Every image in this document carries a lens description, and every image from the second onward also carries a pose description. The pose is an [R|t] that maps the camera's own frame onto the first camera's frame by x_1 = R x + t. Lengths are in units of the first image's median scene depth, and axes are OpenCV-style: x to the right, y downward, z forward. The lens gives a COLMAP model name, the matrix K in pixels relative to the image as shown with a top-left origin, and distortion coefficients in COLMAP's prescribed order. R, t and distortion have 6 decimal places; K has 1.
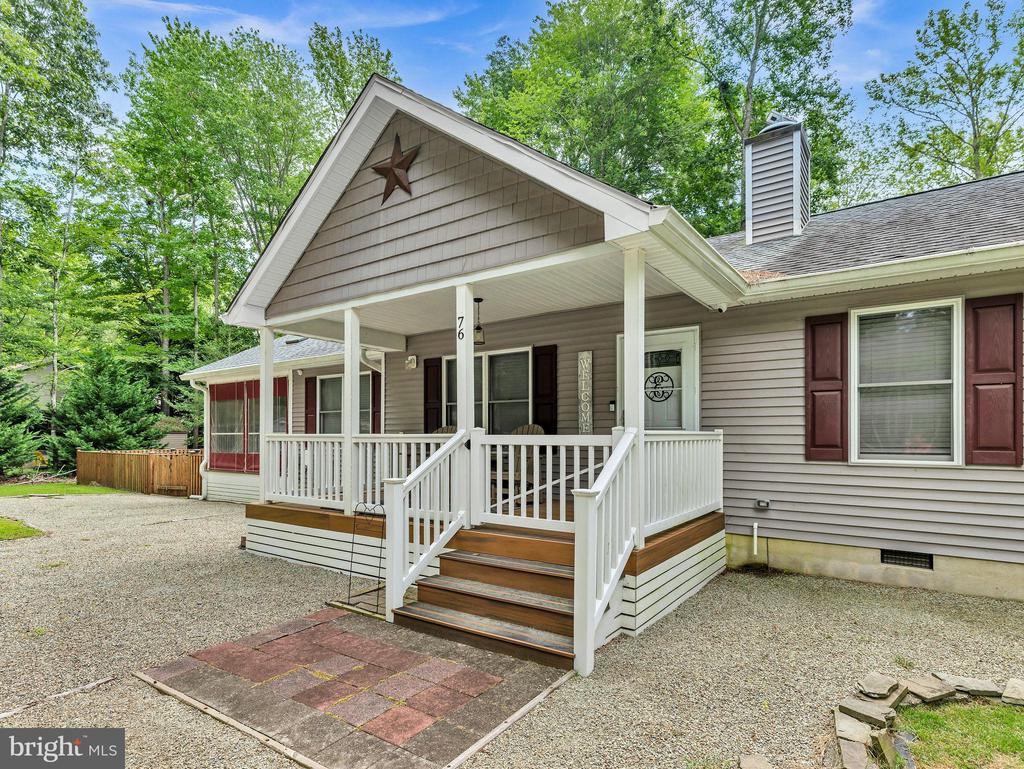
lens RADIAL K [[549.7, 0, 511.4], [0, 549.7, 435.1], [0, 0, 1]] dist [0.023987, -0.000587]
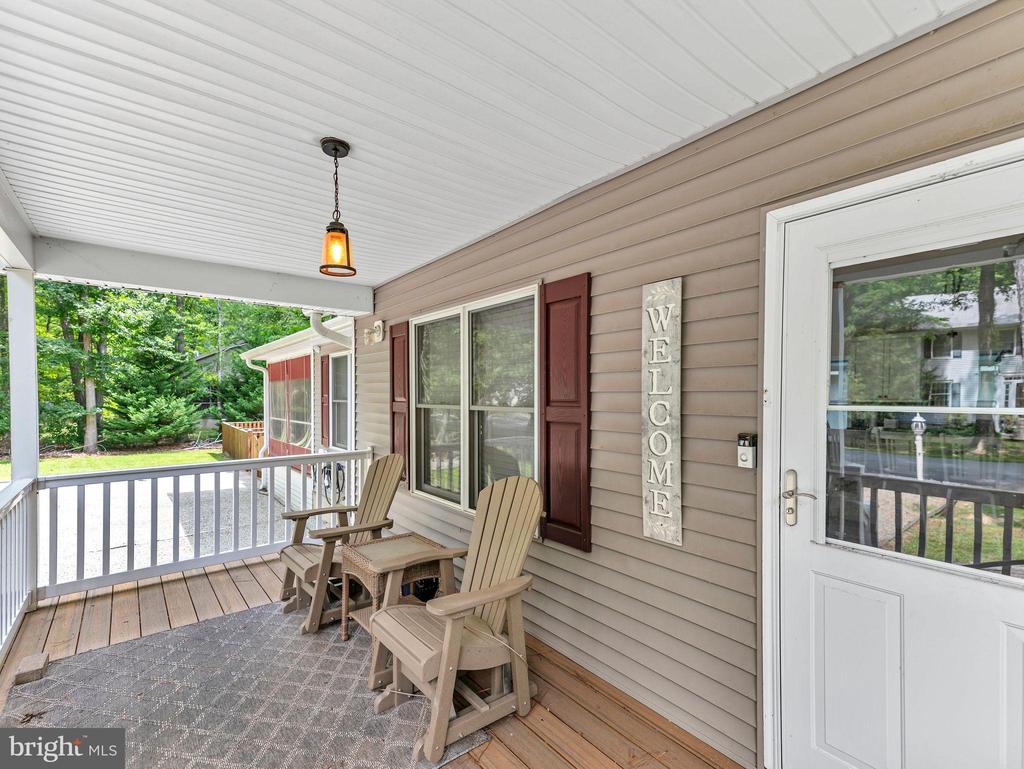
lens RADIAL K [[475.7, 0, 509.4], [0, 475.7, 398.5], [0, 0, 1]] dist [0.031656, 0.001689]
pose [[0.955548, 0.004649, -0.294800, 0.165383], [-0.001550, 0.999941, 0.010744, -0.102845], [0.294833, -0.009810, 0.955499, 0.859528]]
